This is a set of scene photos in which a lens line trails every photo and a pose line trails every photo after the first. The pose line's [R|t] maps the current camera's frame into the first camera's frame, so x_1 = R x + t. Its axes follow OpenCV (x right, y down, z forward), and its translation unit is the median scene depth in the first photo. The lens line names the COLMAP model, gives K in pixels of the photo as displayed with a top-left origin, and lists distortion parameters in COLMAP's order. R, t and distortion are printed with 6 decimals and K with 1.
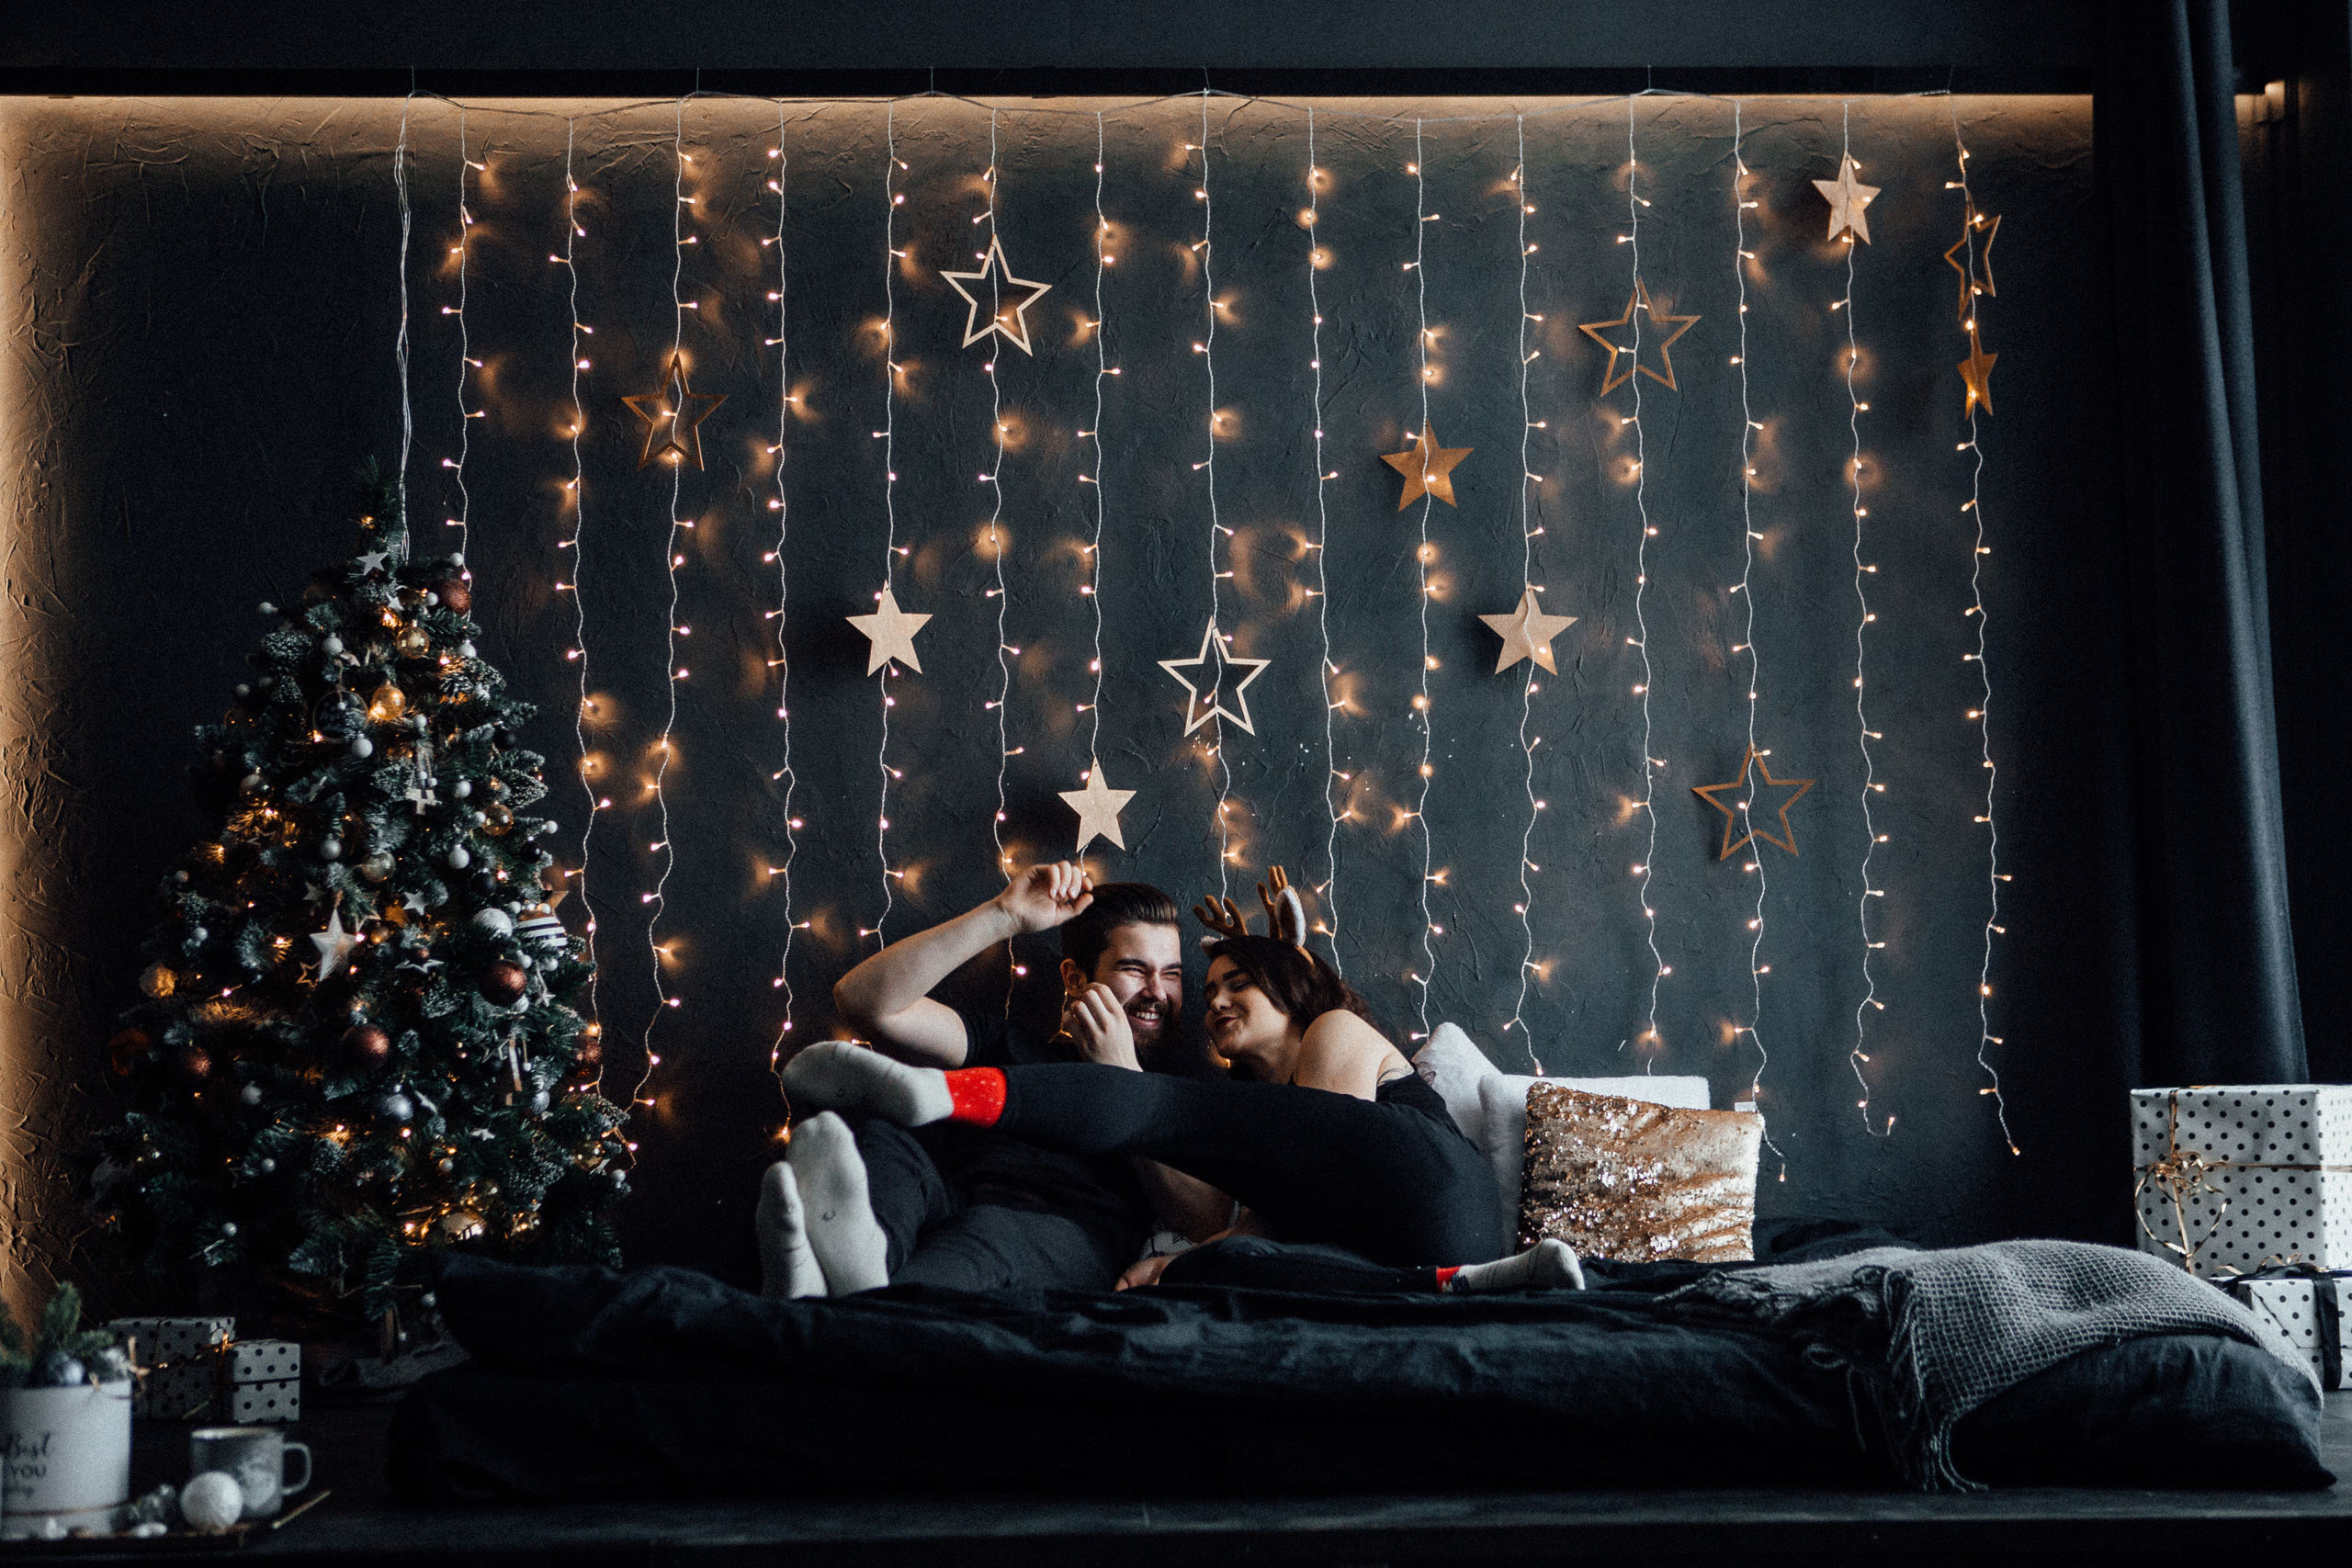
lens RADIAL K [[3224.4, 0, 1183.7], [0, 3224.4, 792.0], [0, 0, 1]] dist [-0.118130, -0.015258]
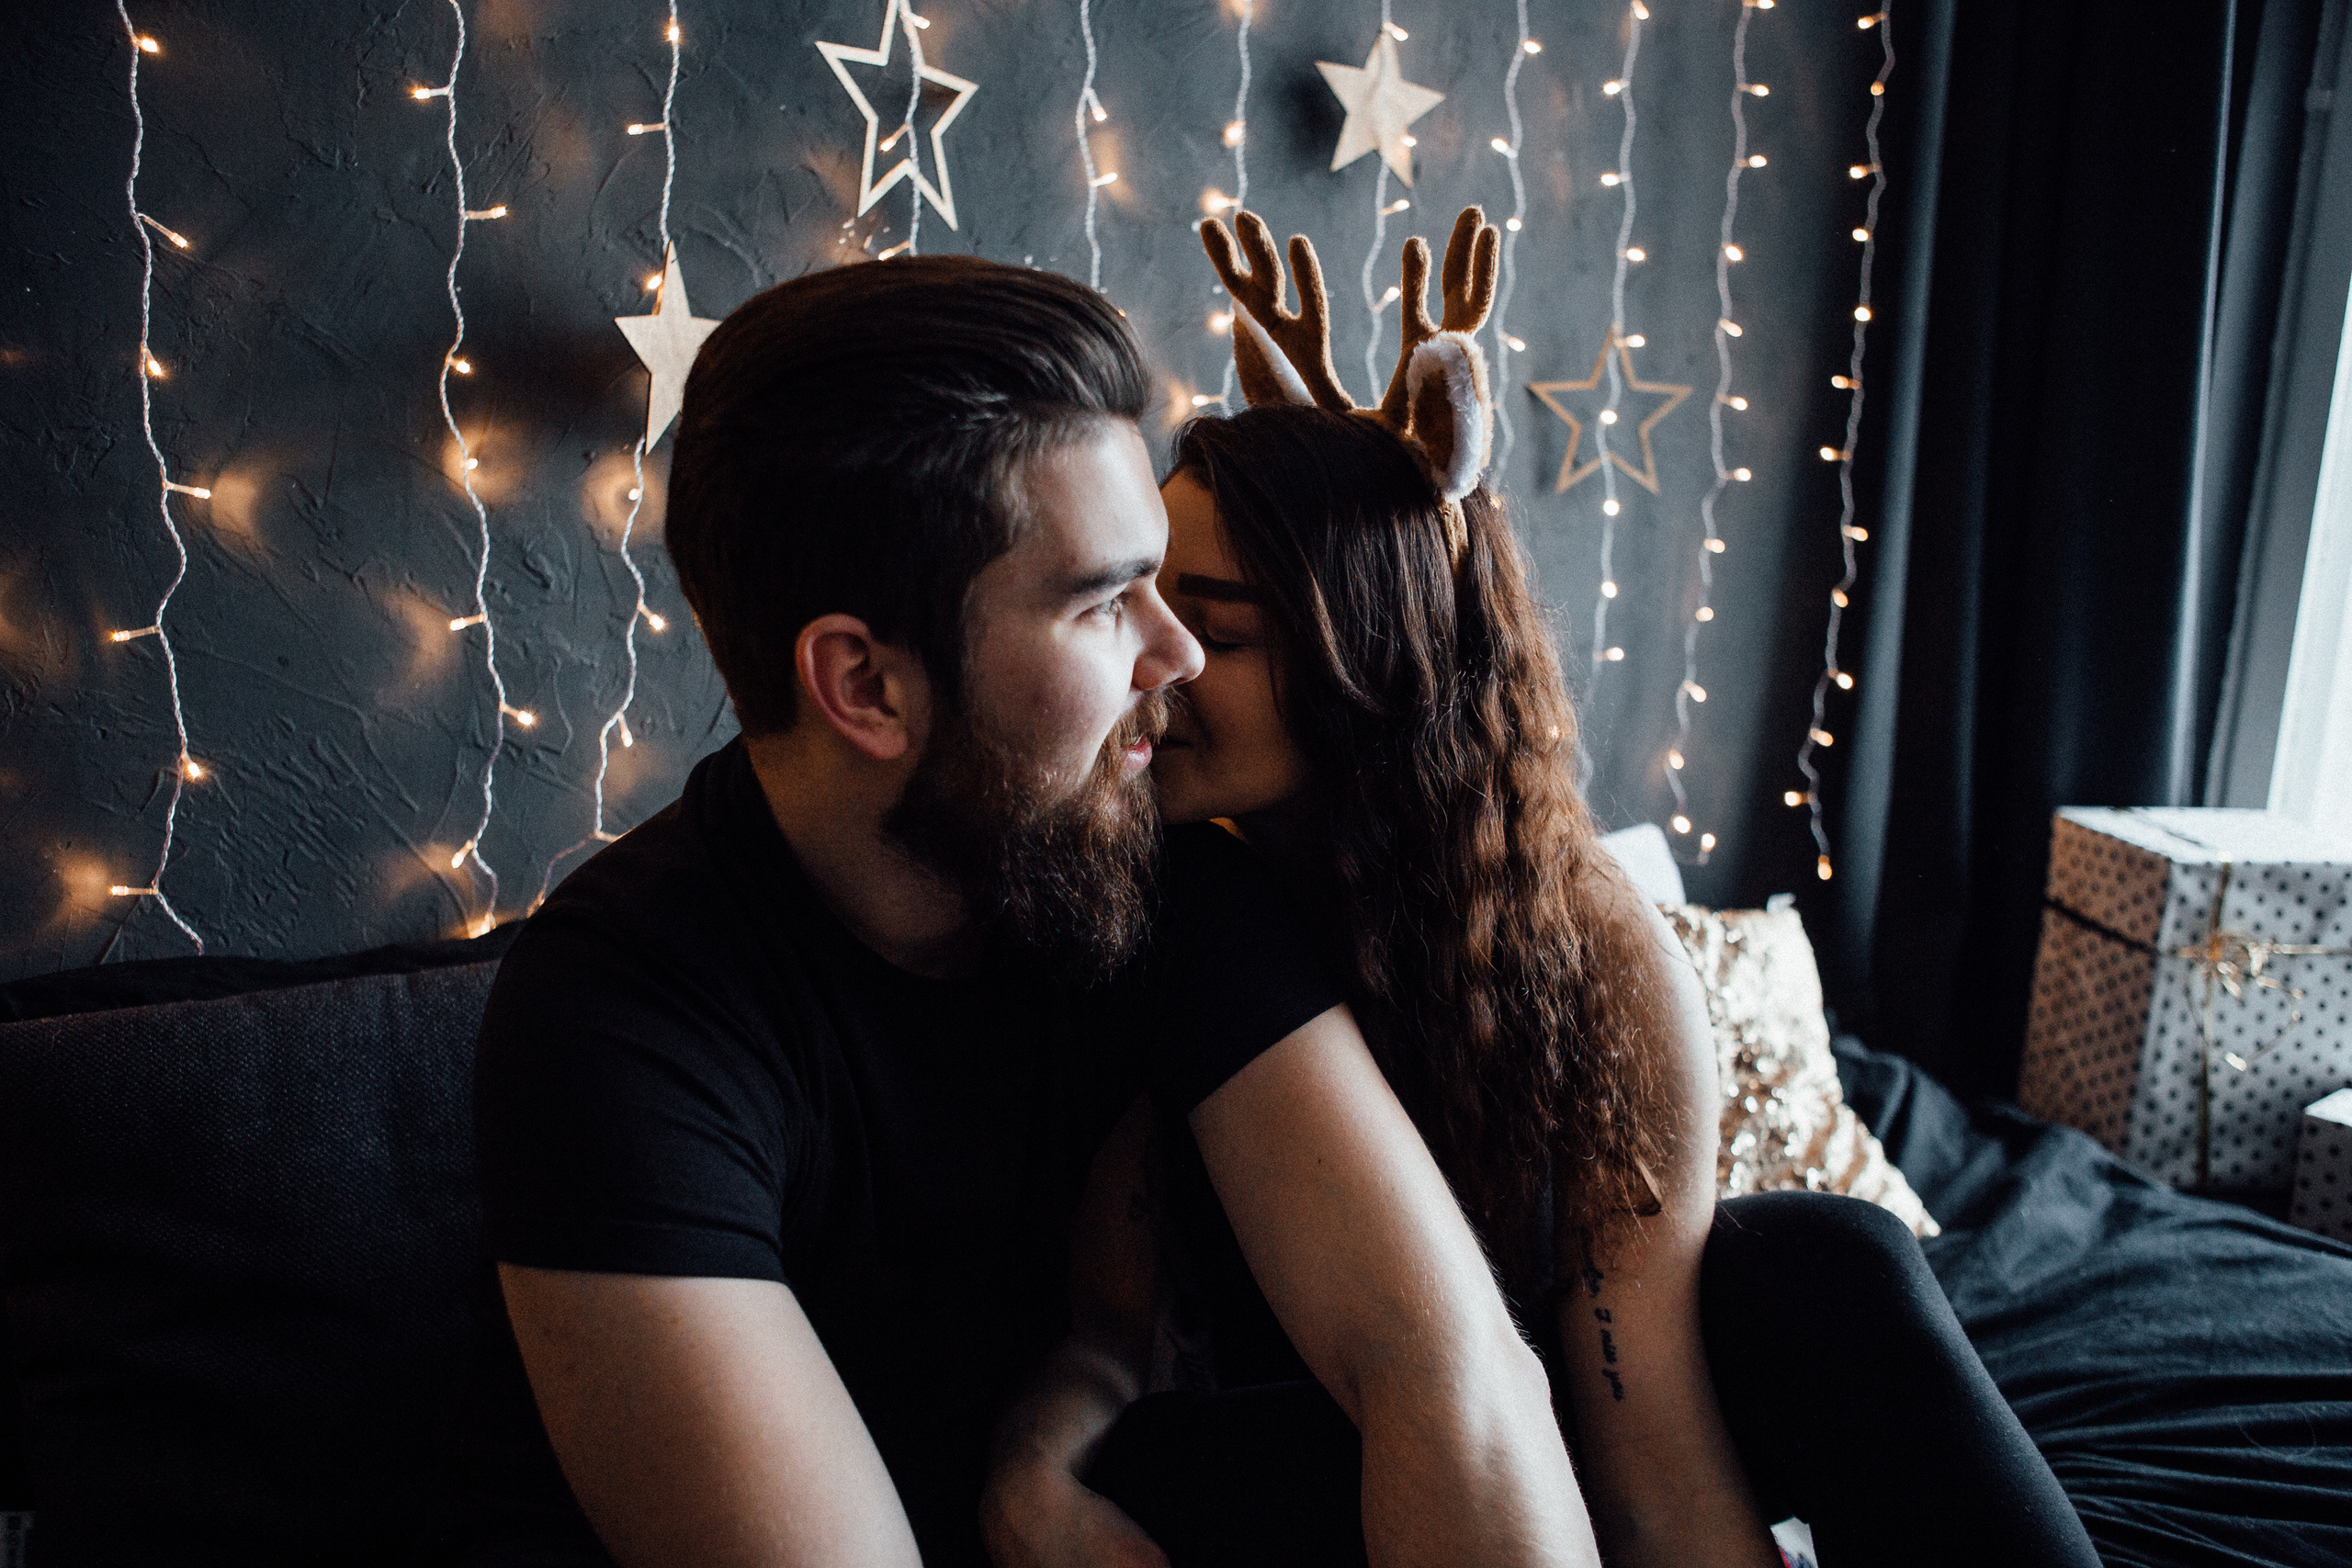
lens RADIAL K [[1546.8, 0, 1176.0], [0, 1546.8, 784.0], [0, 0, 1]] dist [-0.060913, 0.004810]
pose [[0.841104, -0.078277, 0.535179, -0.089049], [-0.079141, 0.961012, 0.264940, 0.000123], [-0.535051, -0.265197, 0.802116, 0.761170]]
